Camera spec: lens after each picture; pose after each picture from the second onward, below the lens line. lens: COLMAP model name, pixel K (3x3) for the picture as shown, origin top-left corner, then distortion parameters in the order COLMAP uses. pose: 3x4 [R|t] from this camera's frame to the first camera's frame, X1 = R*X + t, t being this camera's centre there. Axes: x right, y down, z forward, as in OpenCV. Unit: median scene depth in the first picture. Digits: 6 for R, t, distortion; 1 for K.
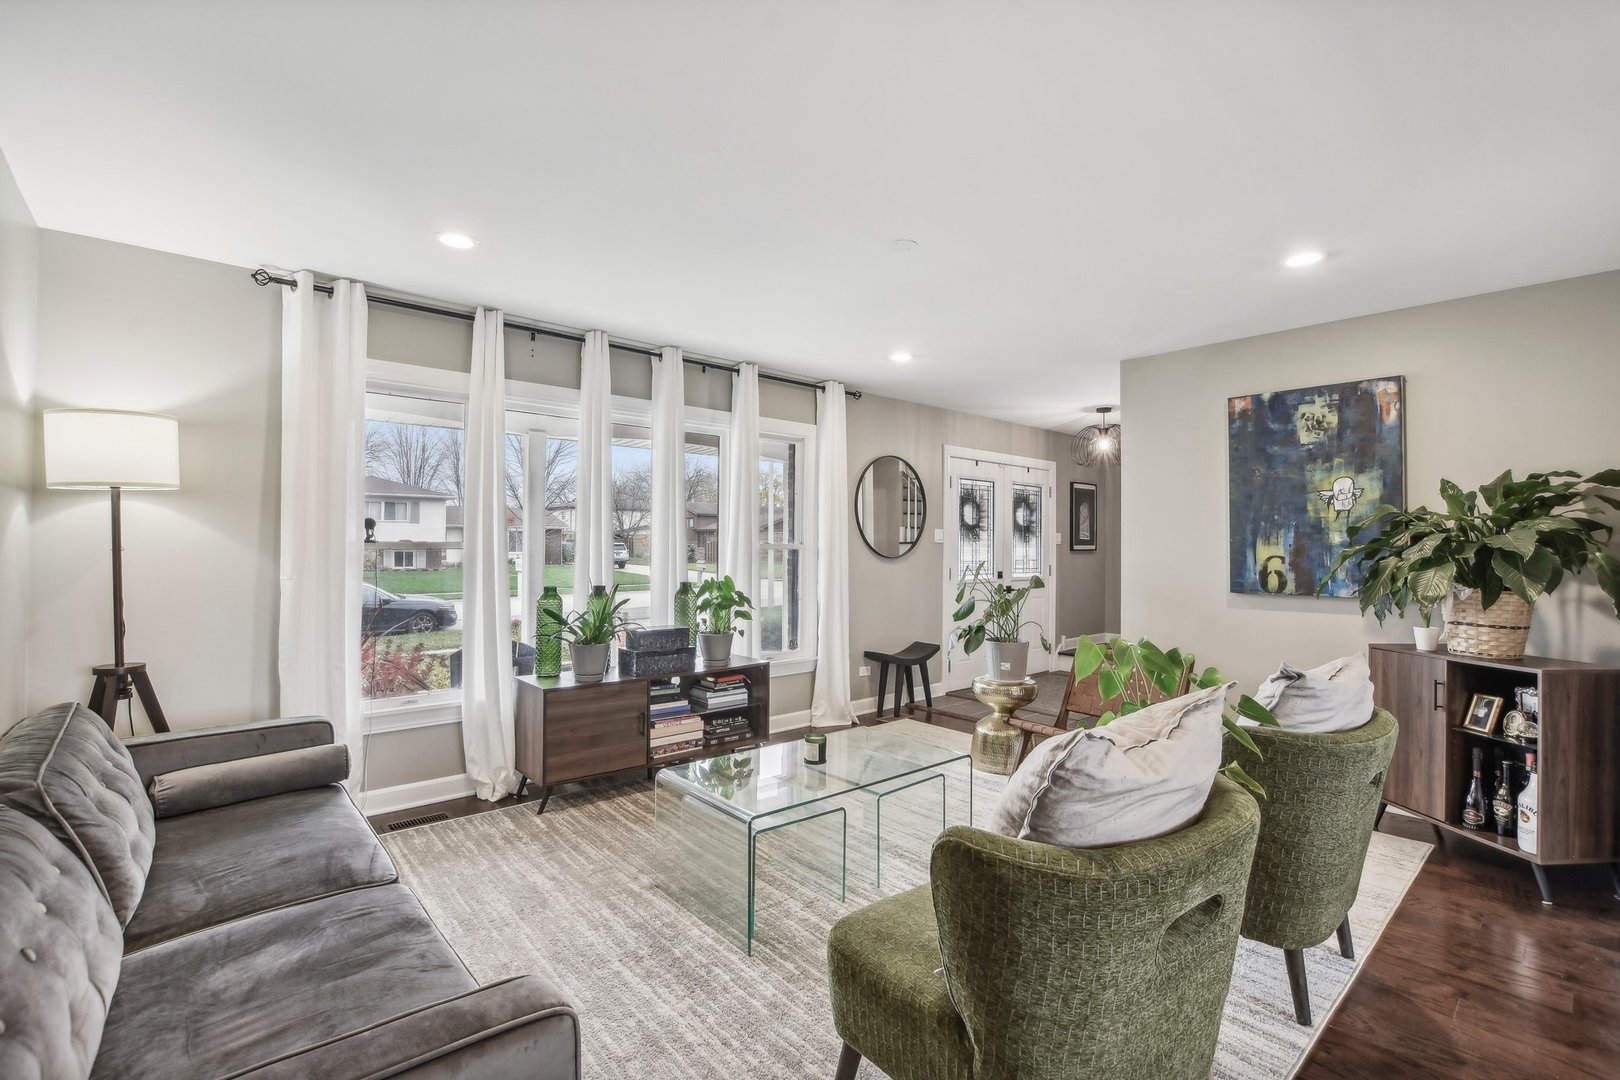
lens RADIAL K [[741.7, 0, 818.9], [0, 741.7, 539.7], [0, 0, 1]] dist [-0.025393, 0.001354]
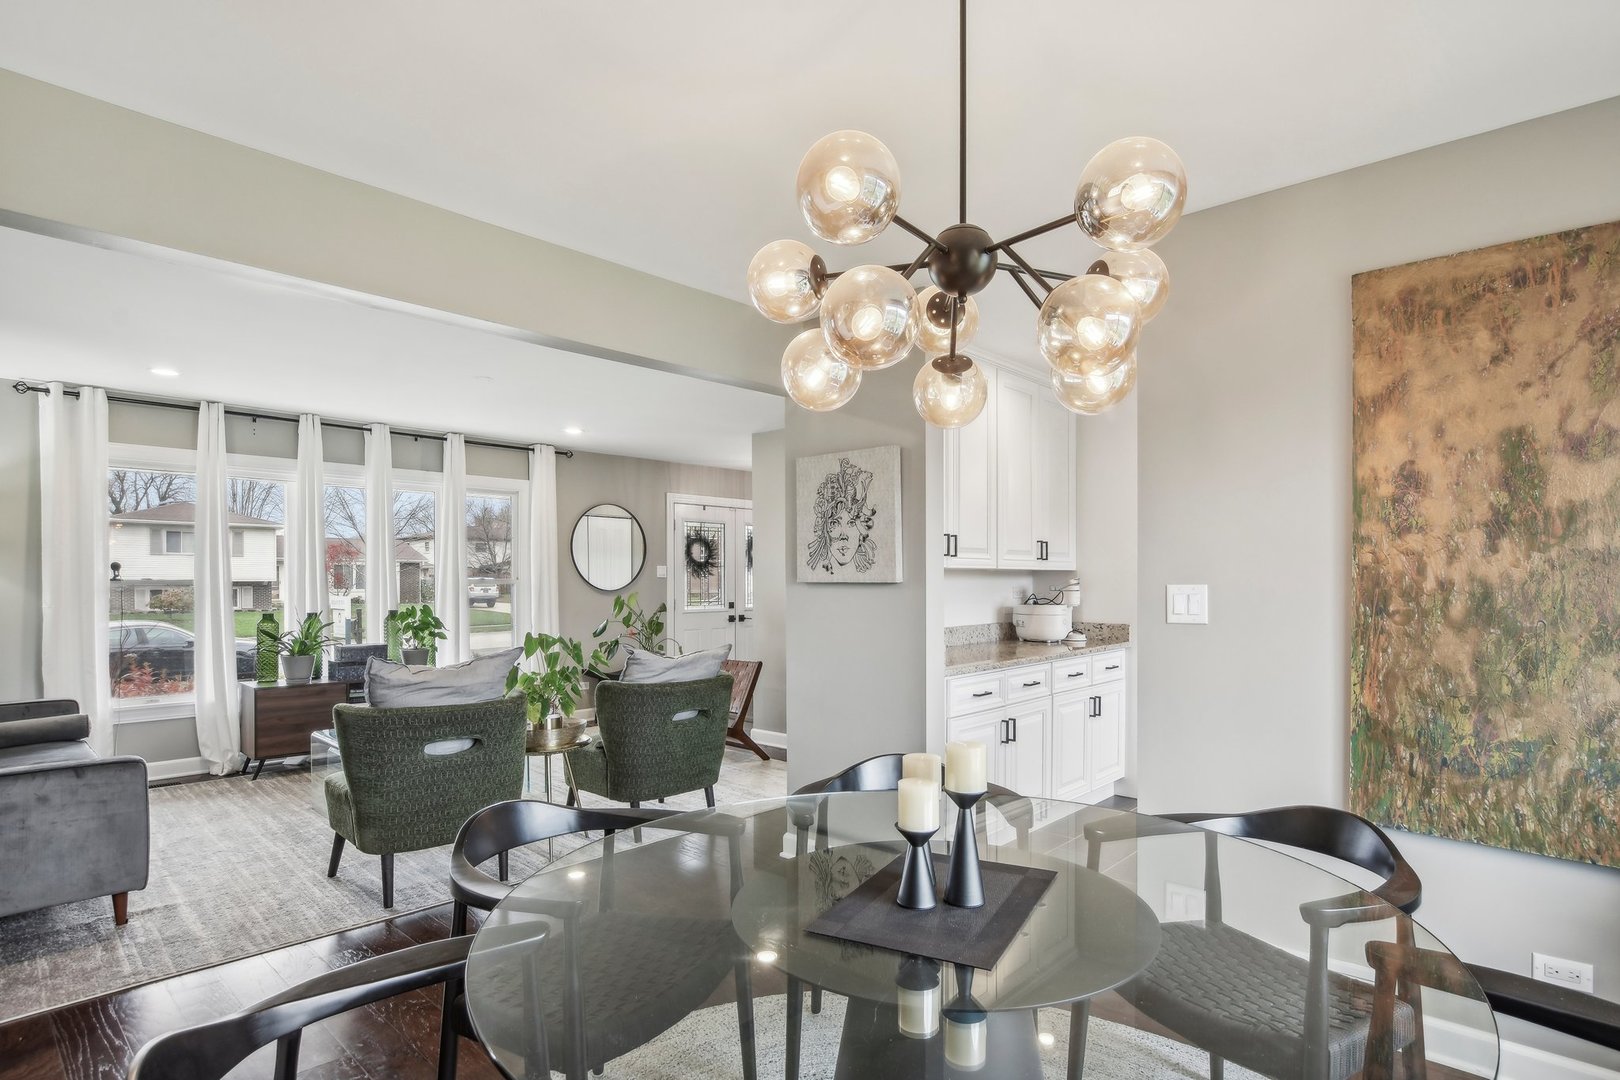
lens RADIAL K [[849.7, 0, 820.8], [0, 849.7, 589.6], [0, 0, 1]] dist [-0.015636, 0.000699]
pose [[0.995738, -0.005537, 0.092062, 0.481097], [0.003696, 0.999790, 0.020157, -0.004580], [-0.092154, -0.019731, 0.995549, -0.586299]]
